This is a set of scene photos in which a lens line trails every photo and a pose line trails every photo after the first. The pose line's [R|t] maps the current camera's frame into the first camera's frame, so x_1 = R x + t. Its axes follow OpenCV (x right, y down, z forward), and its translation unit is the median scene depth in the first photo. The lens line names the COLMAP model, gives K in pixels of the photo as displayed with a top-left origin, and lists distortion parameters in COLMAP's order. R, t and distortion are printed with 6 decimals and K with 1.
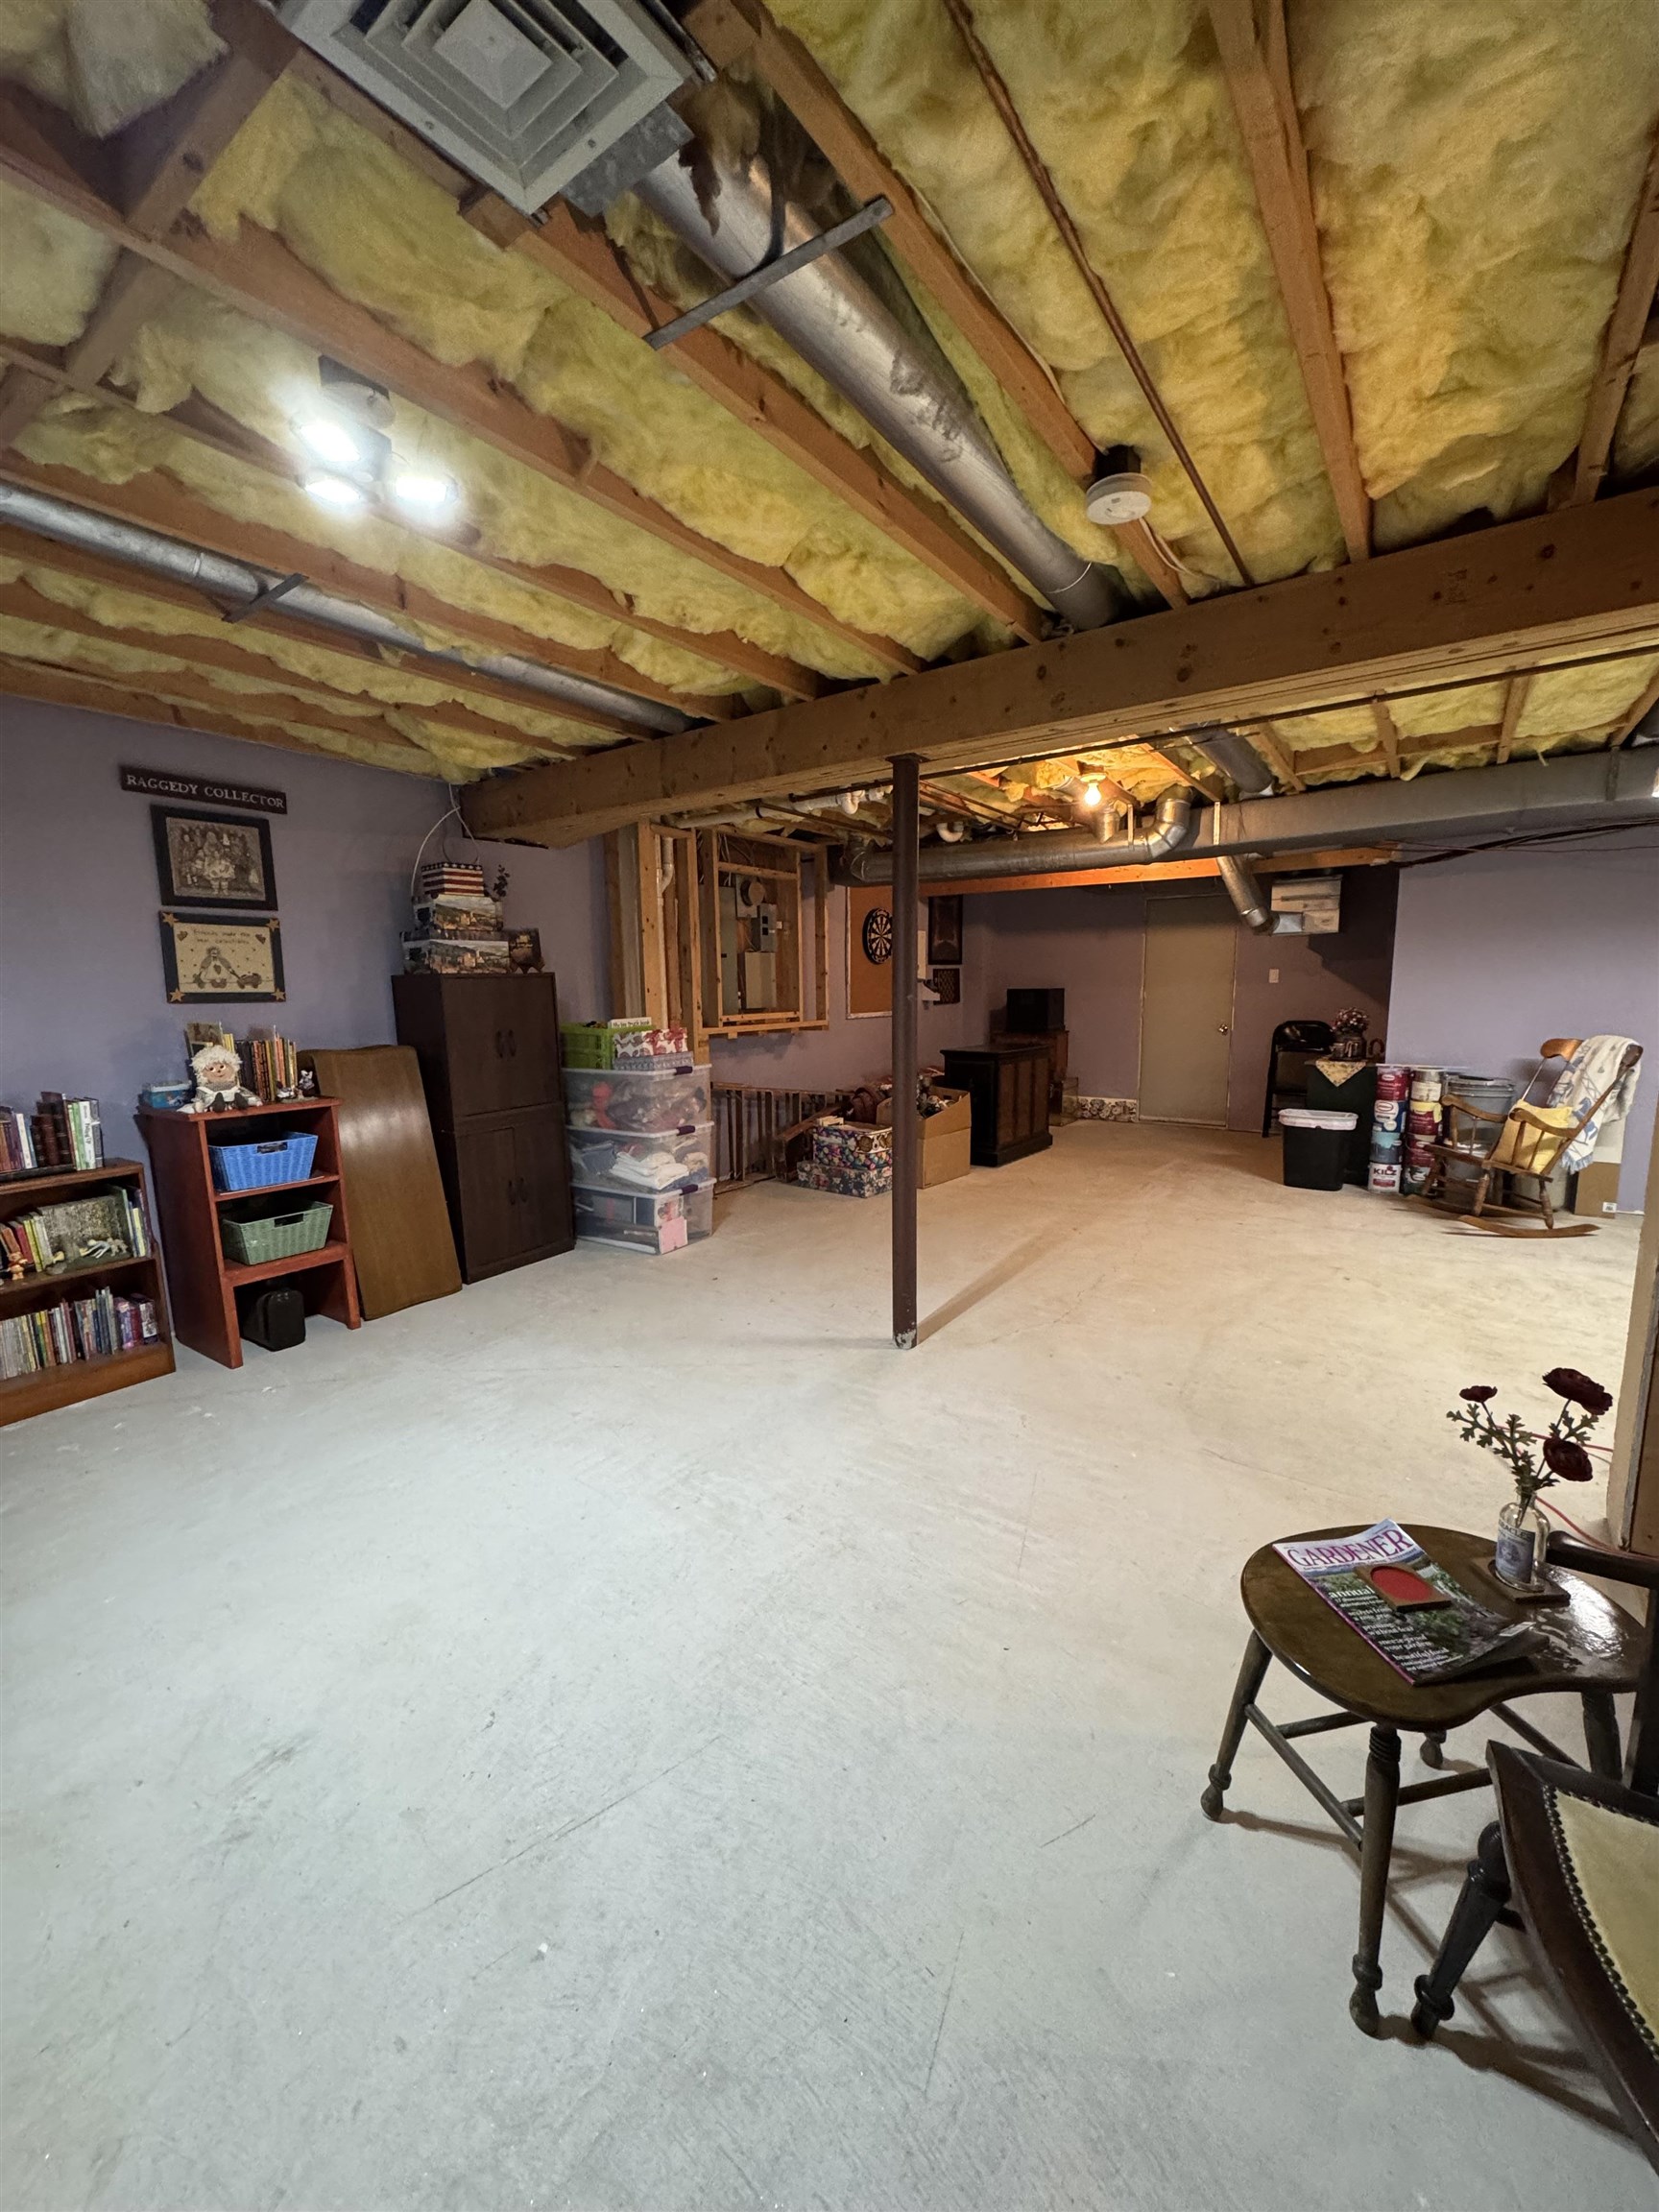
lens RADIAL K [[872.8, 0, 829.5], [0, 872.8, 1106.0], [0, 0, 1]] dist [0.000262, 0.000170]
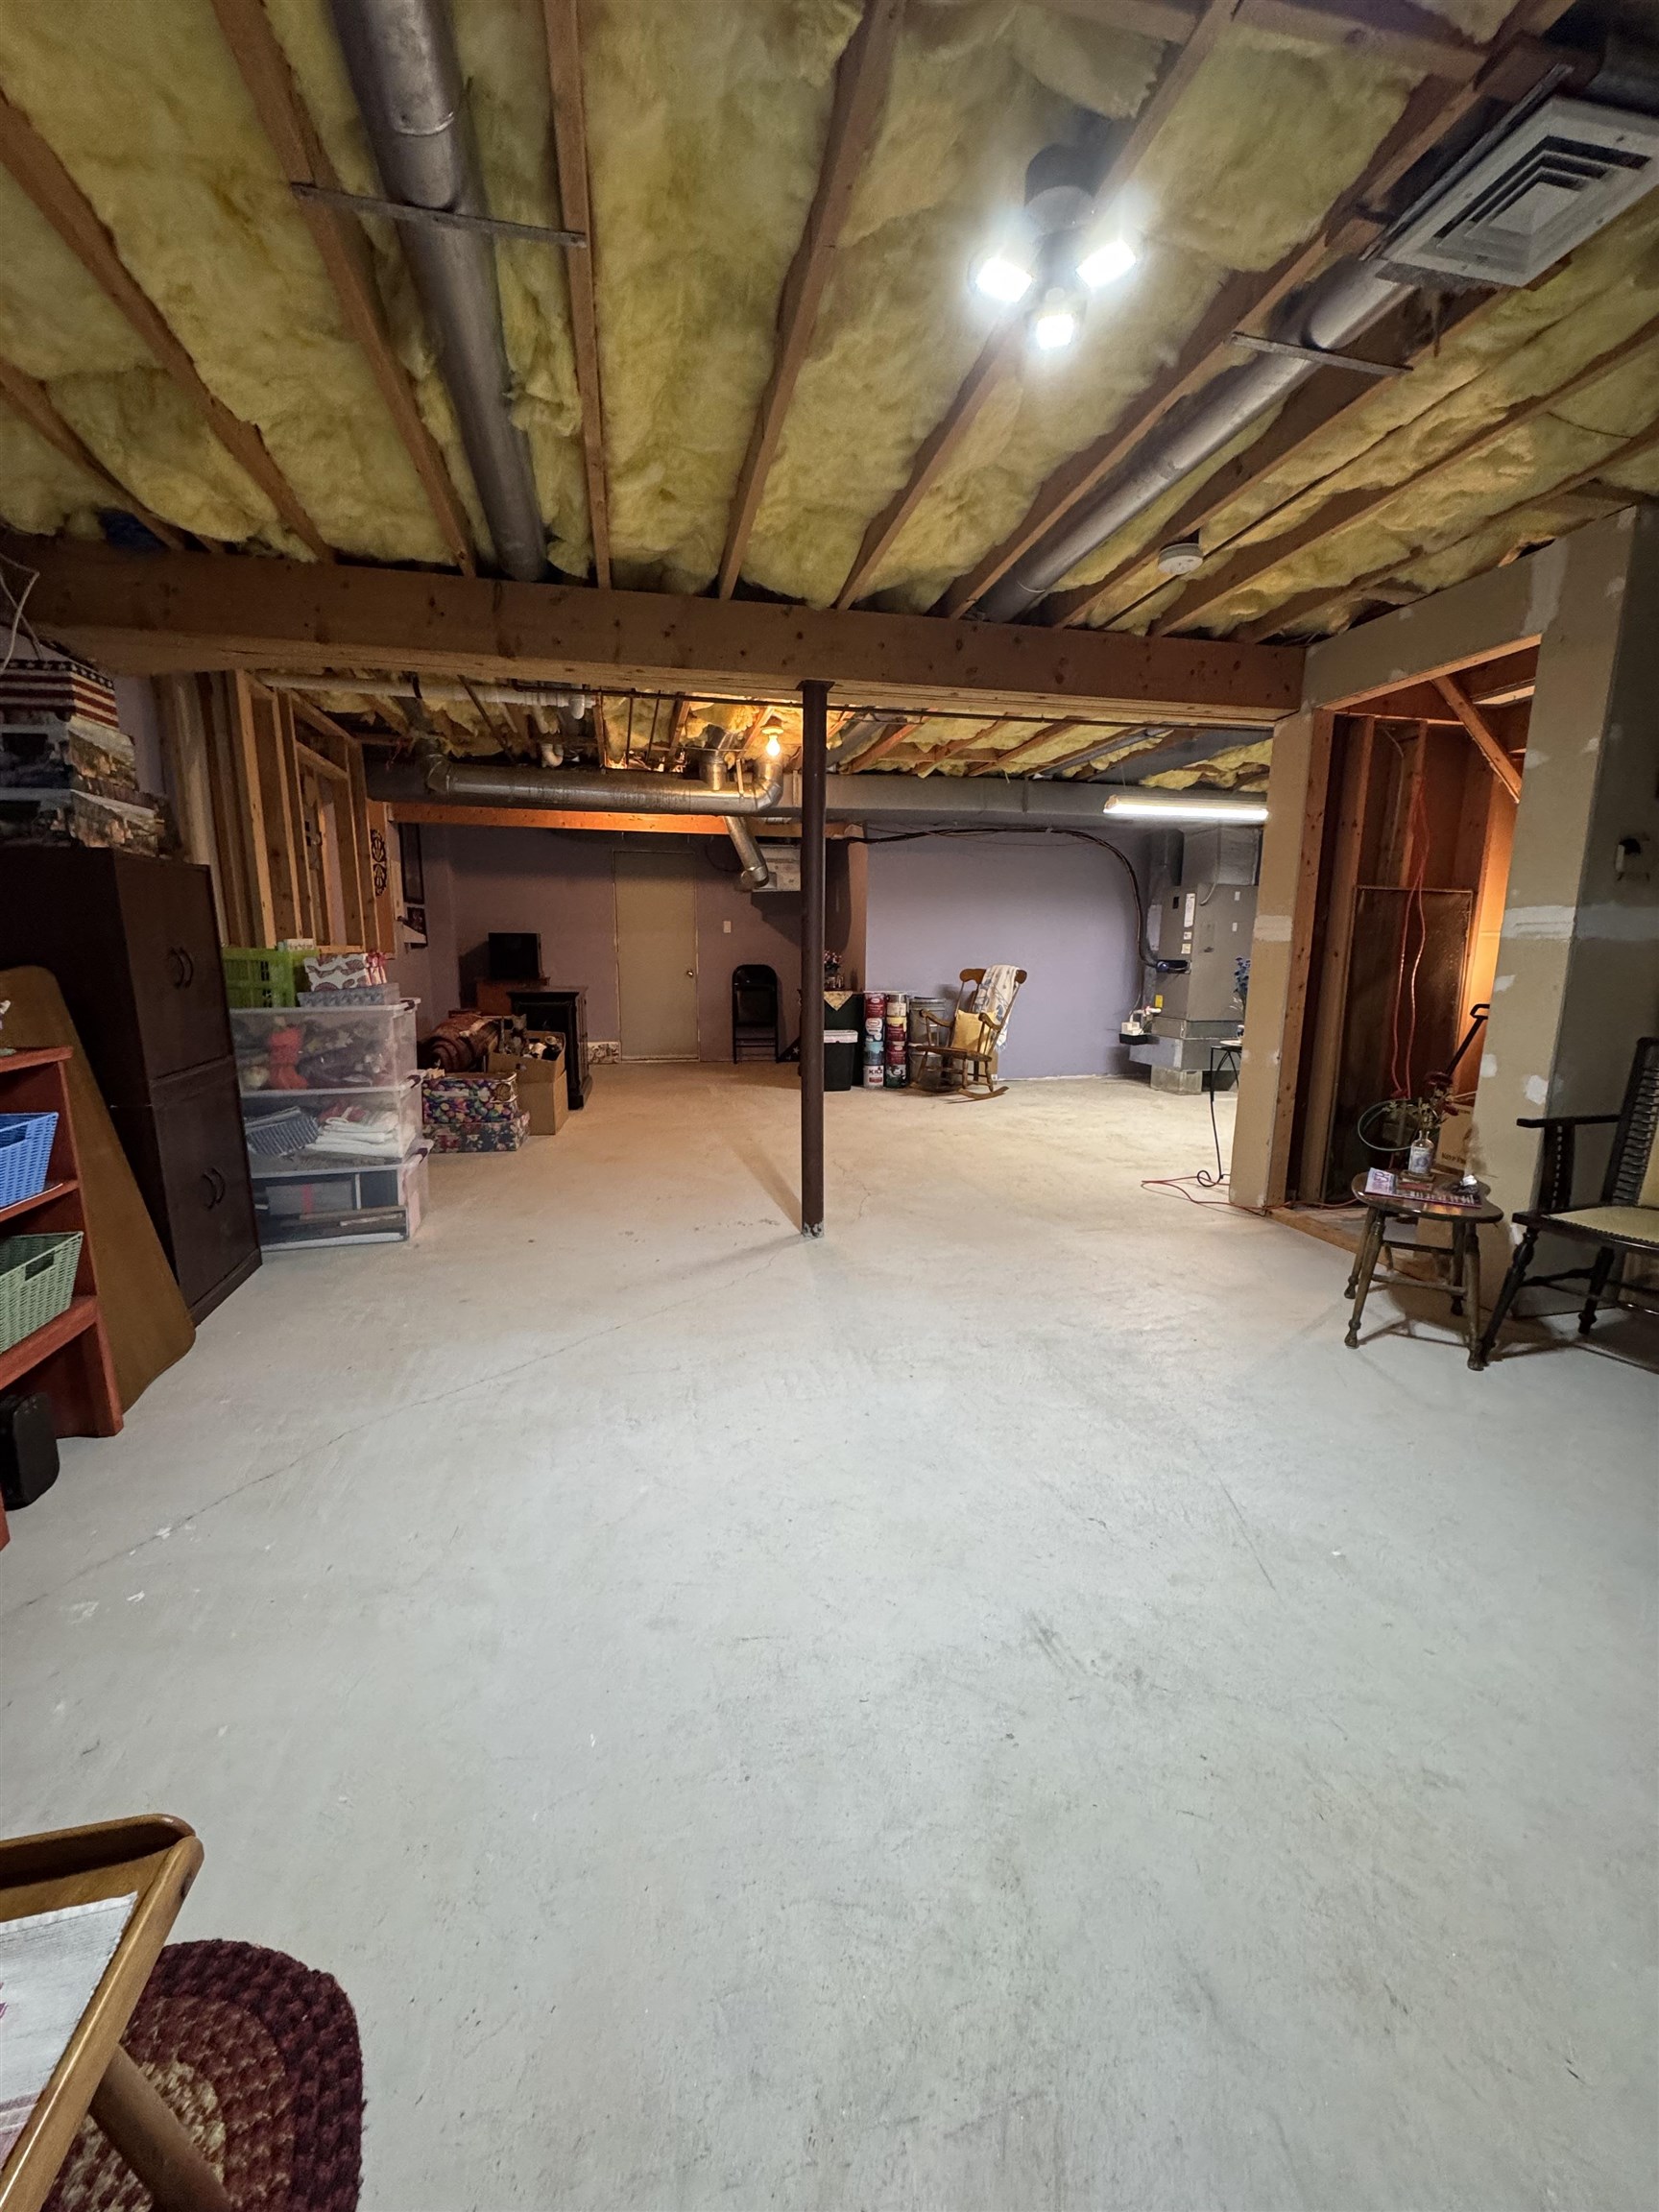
lens RADIAL K [[872.8, 0, 829.5], [0, 872.8, 1106.0], [0, 0, 1]] dist [0.000262, 0.000170]
pose [[0.666849, -0.116642, 0.736007, -0.507812], [0.089076, 0.993069, 0.076675, 0.023593], [-0.739850, 0.014430, 0.672617, 0.184409]]
